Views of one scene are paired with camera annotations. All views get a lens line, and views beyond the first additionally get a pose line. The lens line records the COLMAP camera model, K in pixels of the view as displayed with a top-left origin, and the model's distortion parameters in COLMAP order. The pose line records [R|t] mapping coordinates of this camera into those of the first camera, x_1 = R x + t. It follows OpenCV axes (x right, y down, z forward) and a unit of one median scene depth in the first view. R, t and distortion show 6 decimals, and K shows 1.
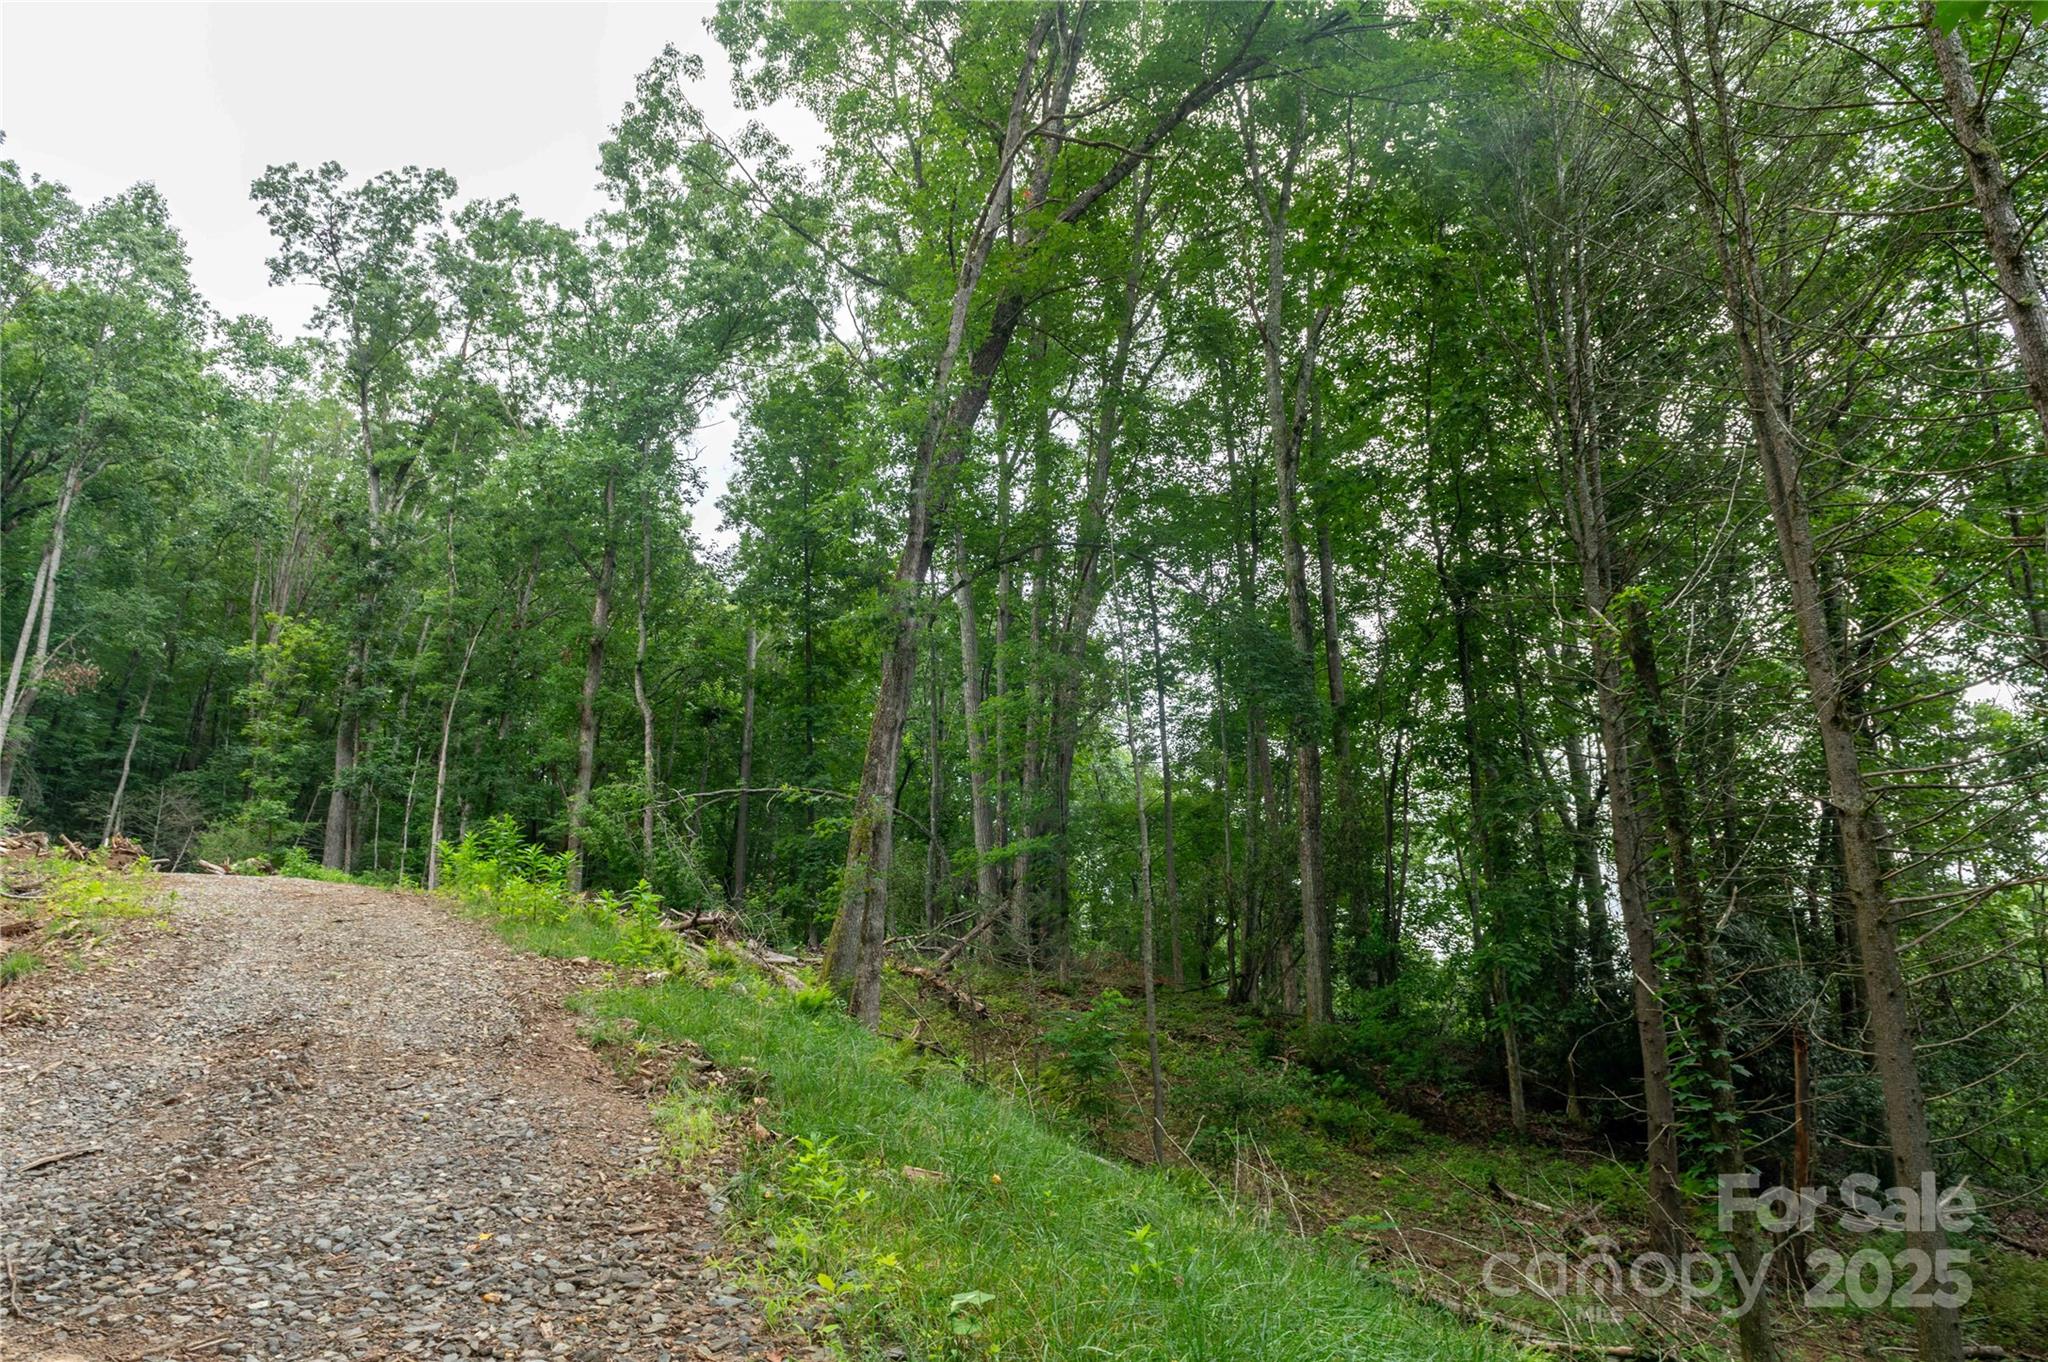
lens RADIAL K [[1393.9, 0, 1023.4], [0, 1393.9, 686.5], [0, 0, 1]] dist [0.009564, -0.004795]
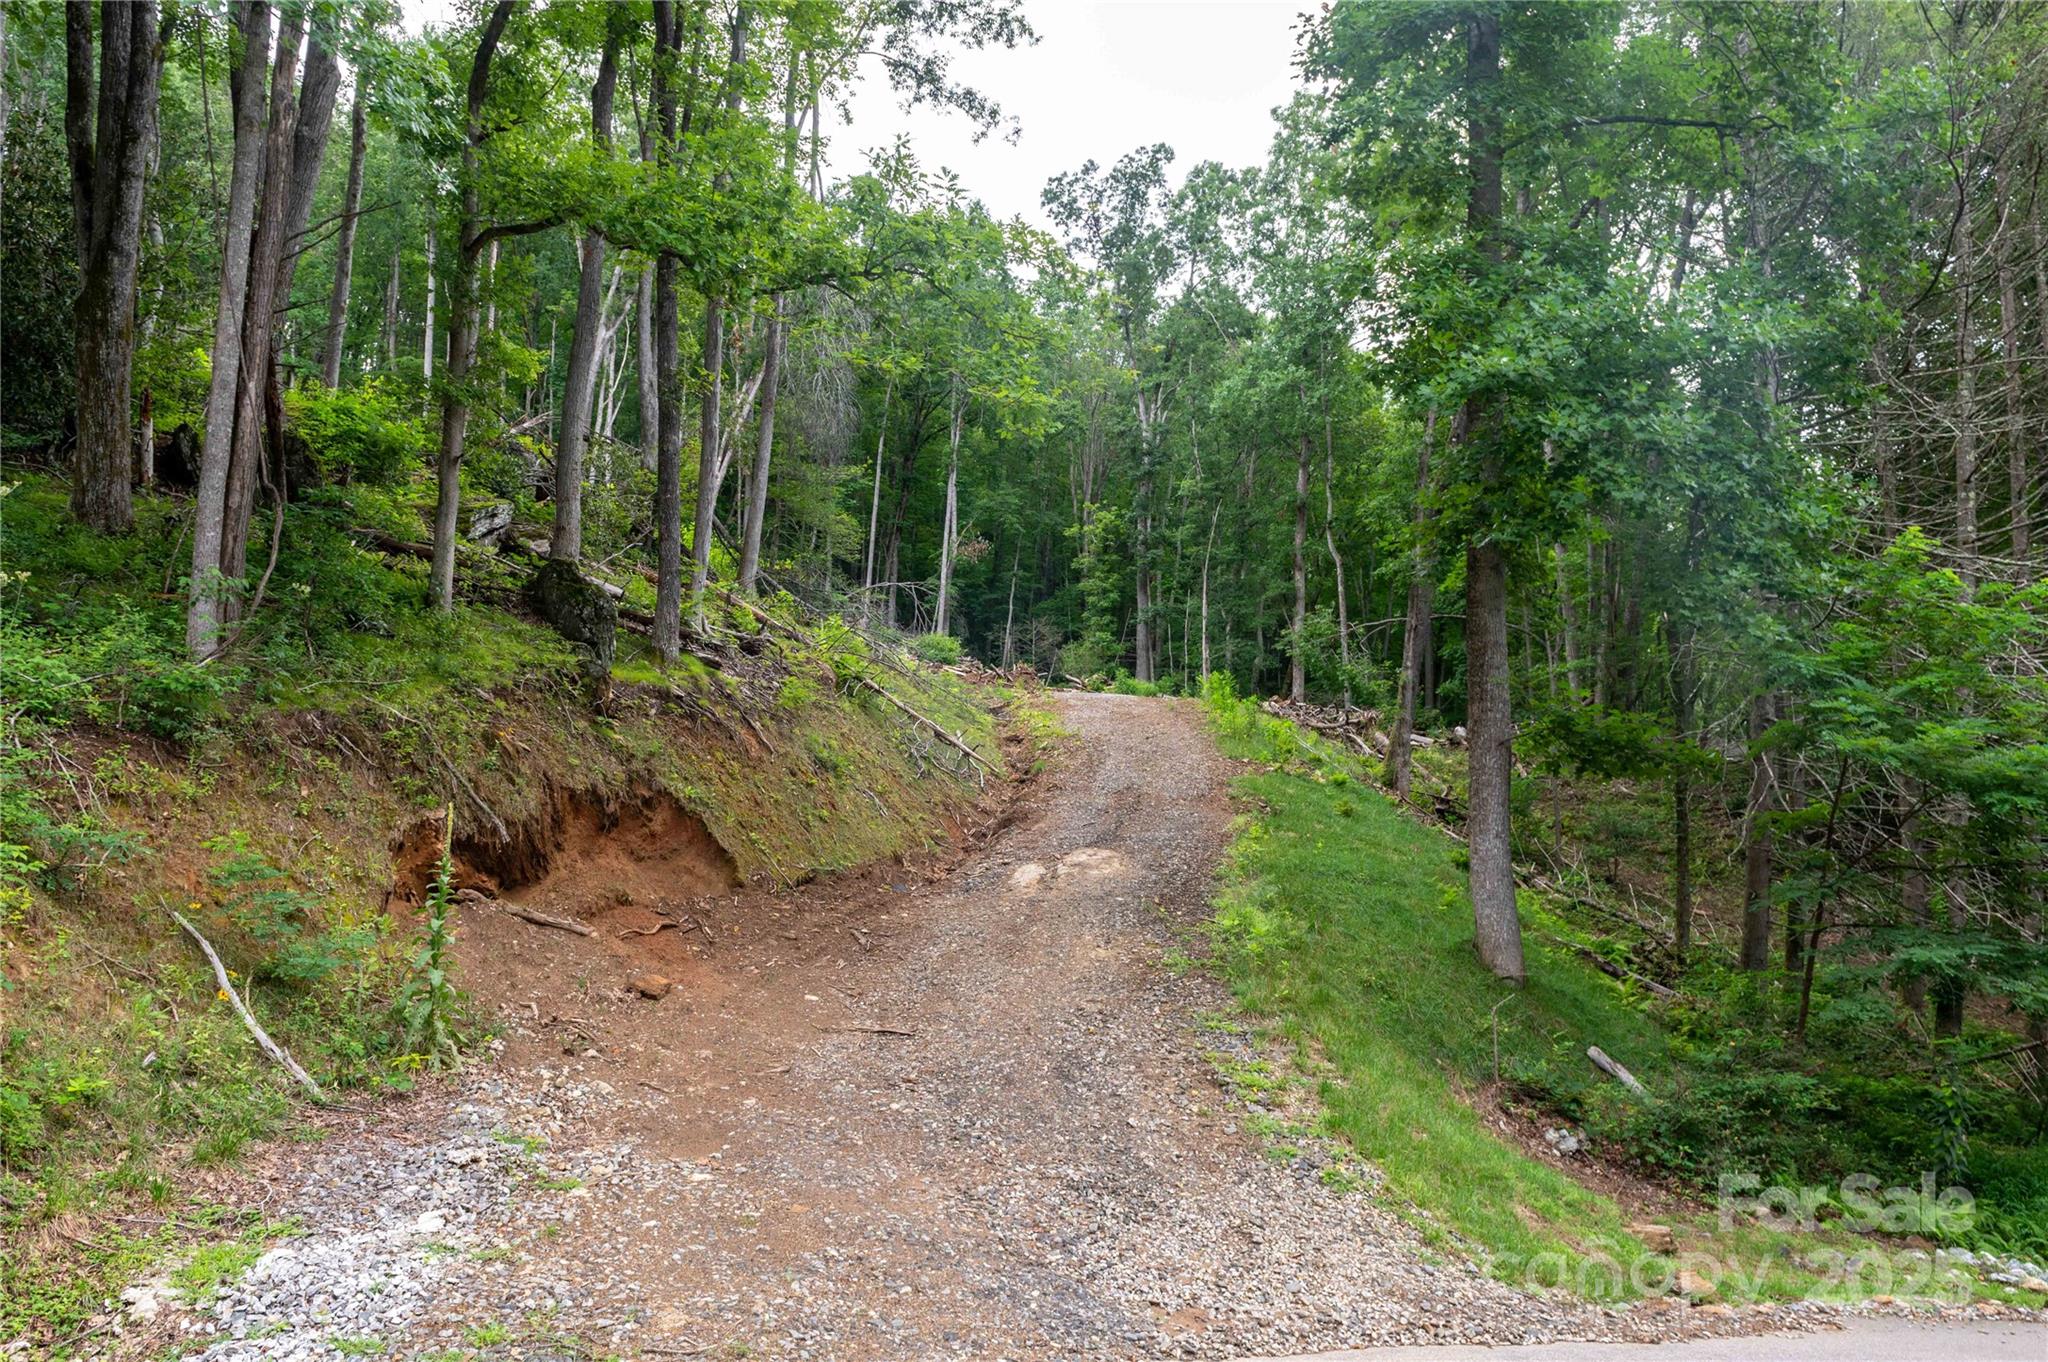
lens RADIAL K [[1393.9, 0, 1023.4], [0, 1393.9, 686.5], [0, 0, 1]] dist [0.009564, -0.004795]
pose [[0.855351, -0.026783, -0.517356, 0.141413], [0.117197, 0.982776, 0.142886, -0.074508], [0.504618, -0.182850, 0.843757, -0.273829]]
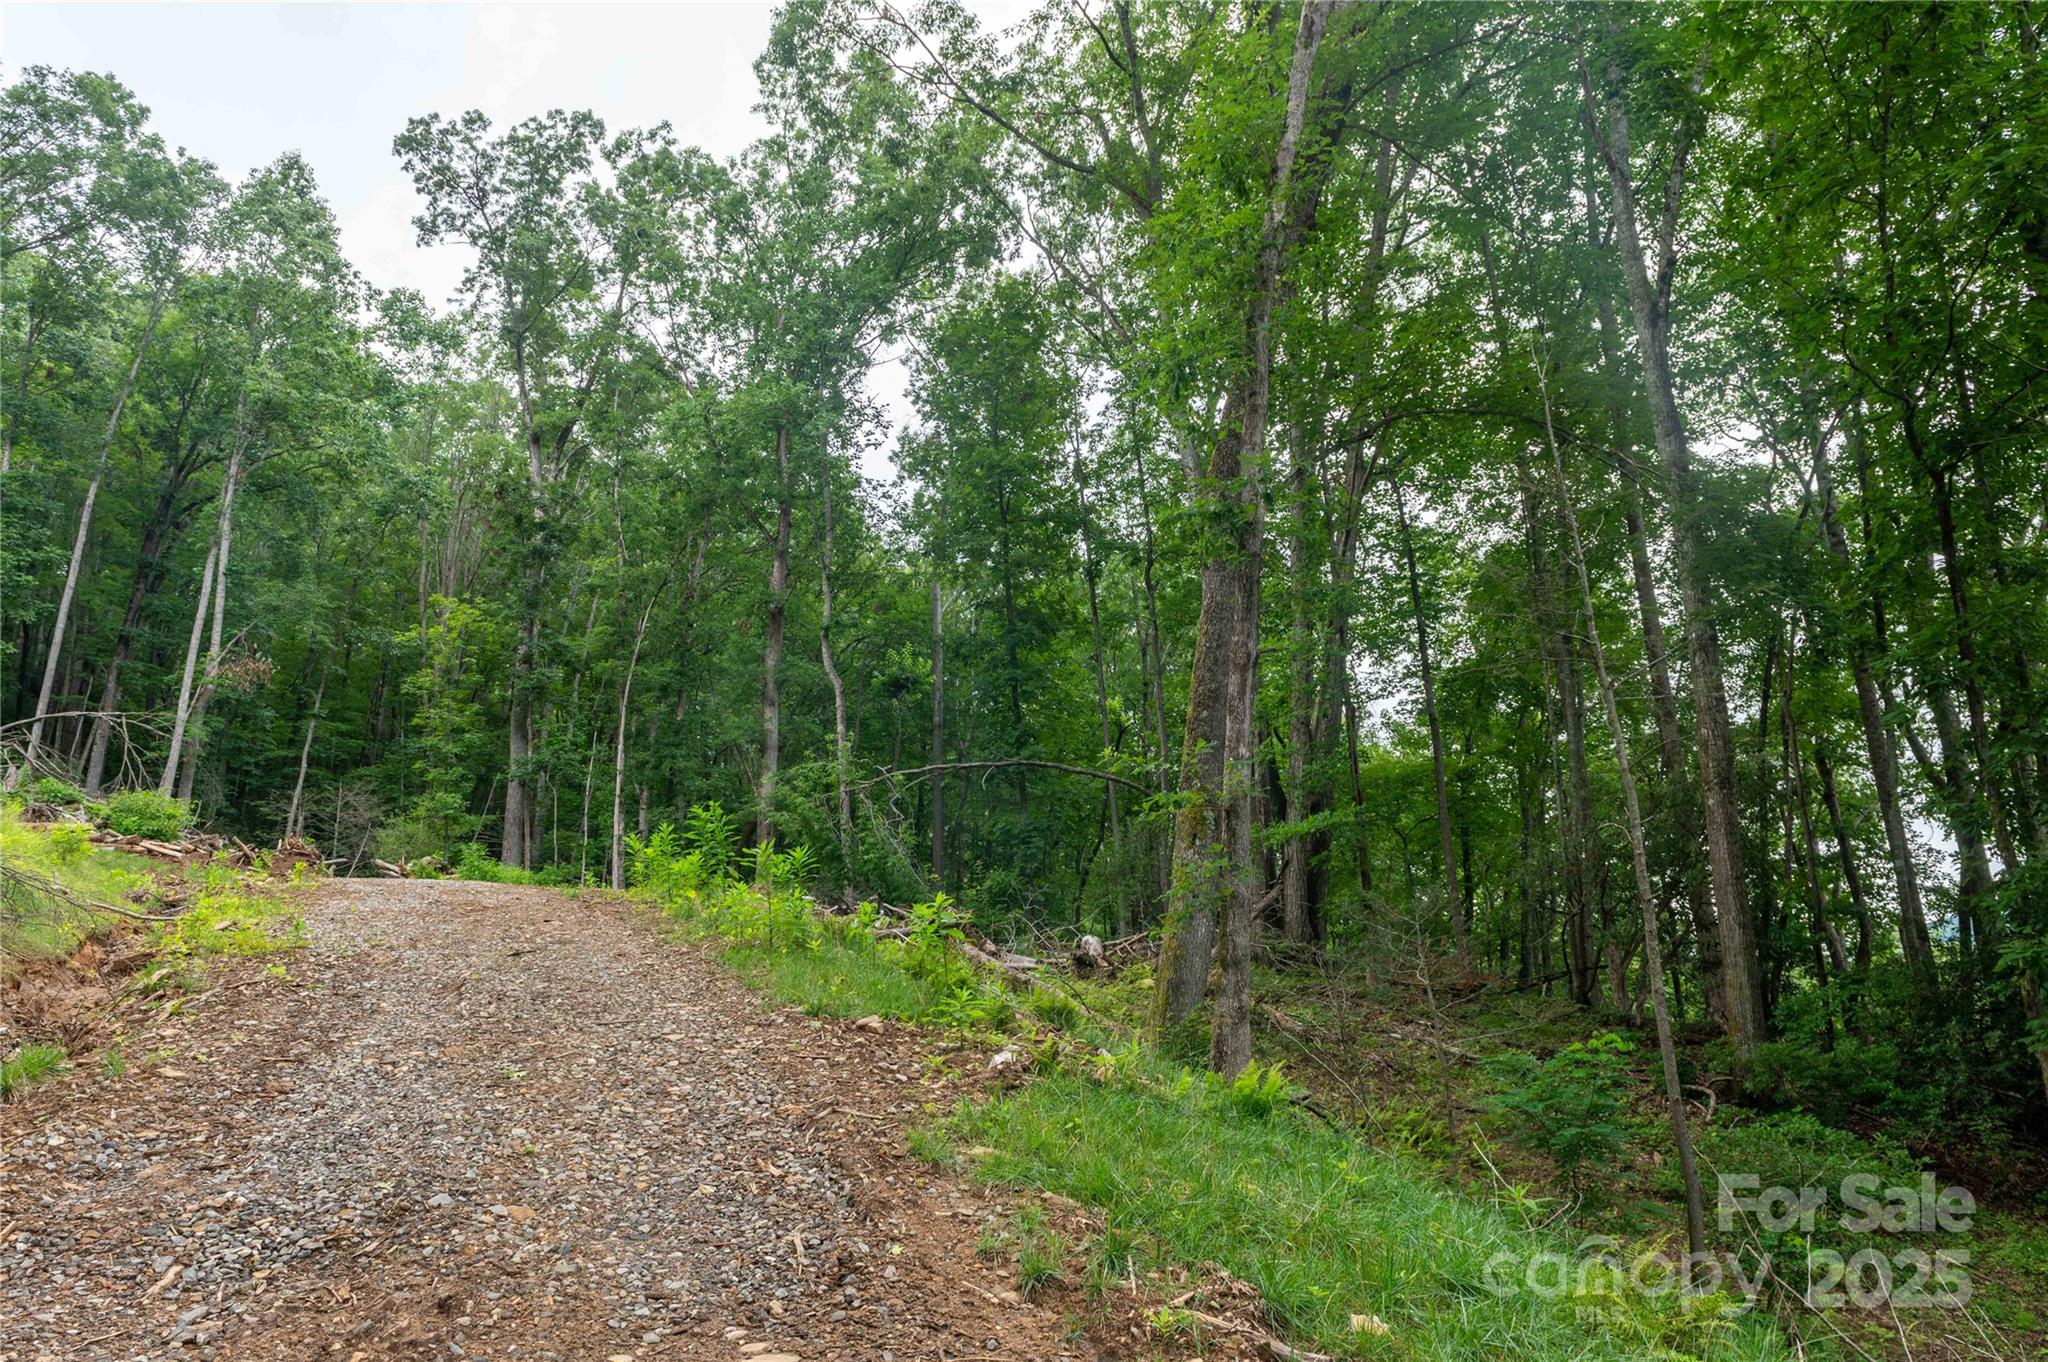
lens RADIAL K [[1393.9, 0, 1023.4], [0, 1393.9, 686.5], [0, 0, 1]] dist [0.009564, -0.004795]
pose [[0.993678, -0.039855, -0.104951, -0.047346], [0.041950, 0.998960, 0.017836, 0.008485], [0.104131, -0.022126, 0.994317, 0.100296]]
